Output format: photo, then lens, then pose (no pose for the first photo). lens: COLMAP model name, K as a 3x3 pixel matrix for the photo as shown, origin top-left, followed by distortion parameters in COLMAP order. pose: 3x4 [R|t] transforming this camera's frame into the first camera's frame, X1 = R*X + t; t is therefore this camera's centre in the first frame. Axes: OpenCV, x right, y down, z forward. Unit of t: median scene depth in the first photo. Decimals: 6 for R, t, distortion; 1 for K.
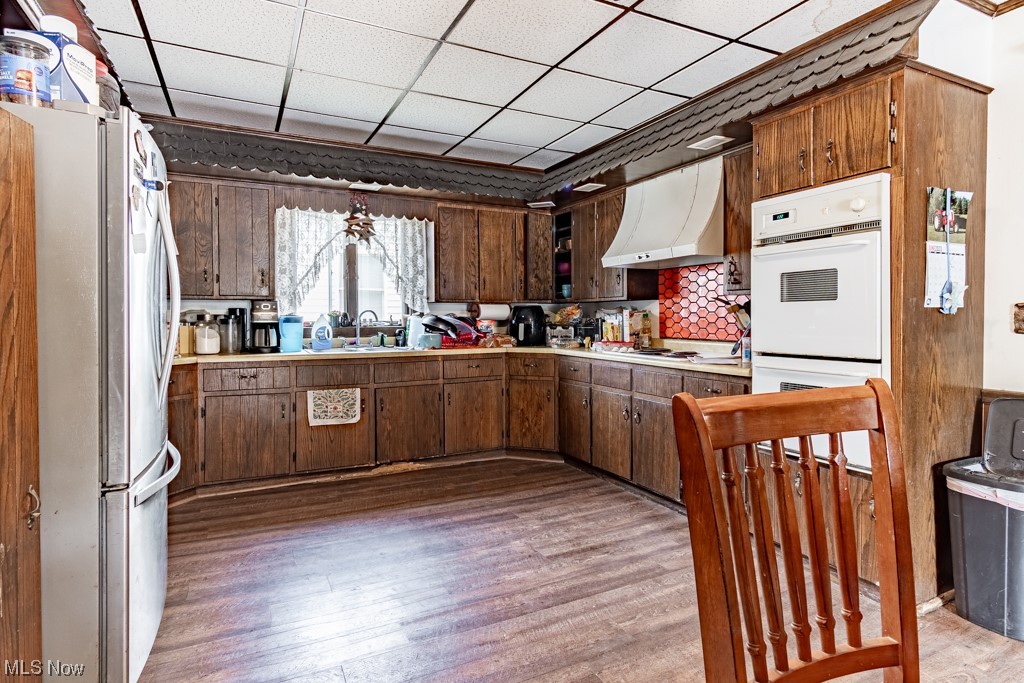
lens RADIAL K [[553.6, 0, 512.7], [0, 553.6, 315.9], [0, 0, 1]] dist [-0.000706, -0.000063]
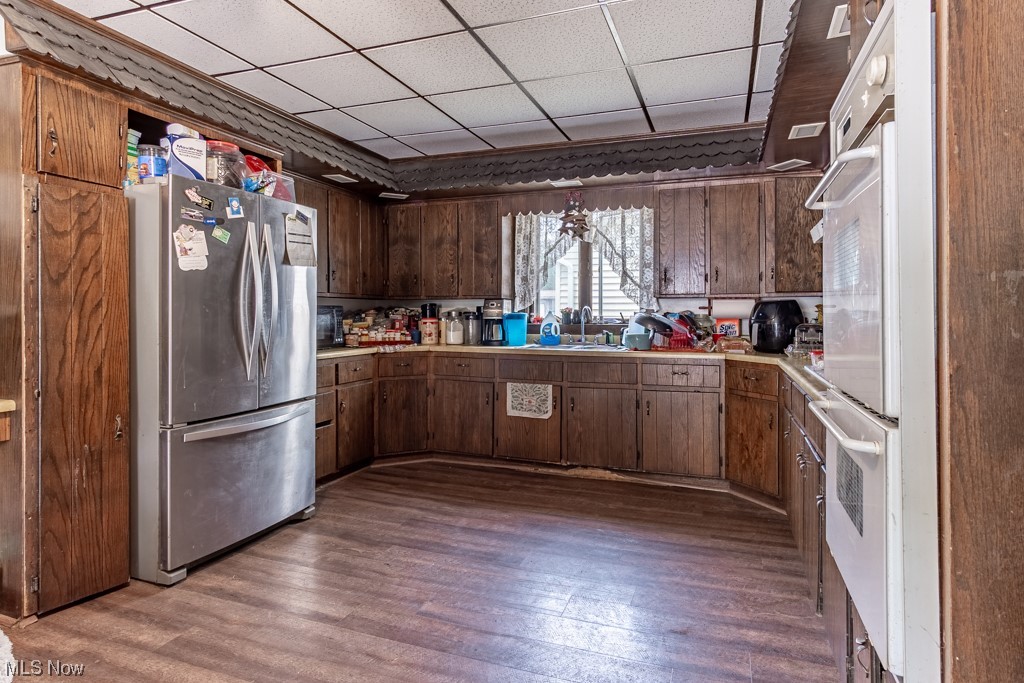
lens RADIAL K [[554.0, 0, 514.3], [0, 554.0, 307.7], [0, 0, 1]] dist [-0.000343, -0.000105]
pose [[0.683190, -0.003857, -0.730231, 0.412116], [-0.003097, 0.999962, -0.008179, -0.001494], [0.730234, 0.007849, 0.683152, 0.261815]]
